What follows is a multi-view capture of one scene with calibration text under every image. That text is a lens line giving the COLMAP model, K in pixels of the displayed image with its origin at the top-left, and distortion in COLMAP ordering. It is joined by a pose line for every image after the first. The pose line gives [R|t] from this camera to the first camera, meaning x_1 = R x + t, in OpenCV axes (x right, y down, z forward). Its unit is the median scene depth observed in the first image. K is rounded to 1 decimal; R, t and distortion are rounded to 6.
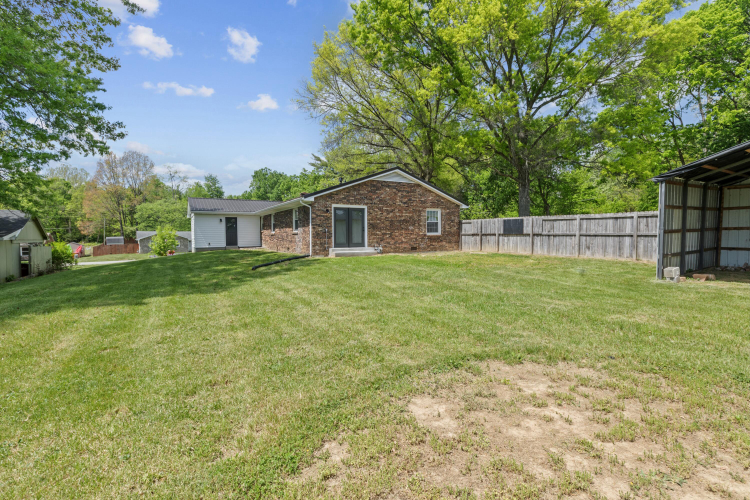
lens RADIAL K [[354.5, 0, 375.0], [0, 354.5, 250.0], [0, 0, 1]] dist [-0.001207, -0.000678]
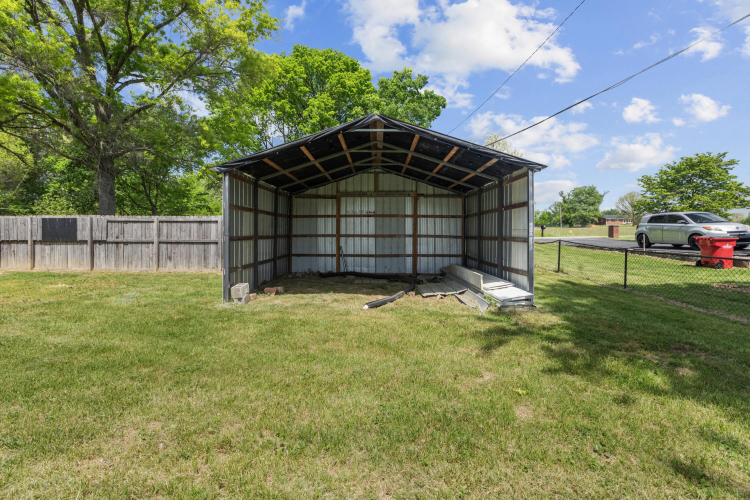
lens RADIAL K [[354.5, 0, 375.0], [0, 354.5, 250.0], [0, 0, 1]] dist [-0.001207, -0.000678]
pose [[0.559733, -0.022479, 0.828368, 0.203804], [0.036156, 0.999343, 0.002688, -0.010310], [-0.827884, 0.028446, 0.560178, 0.177153]]
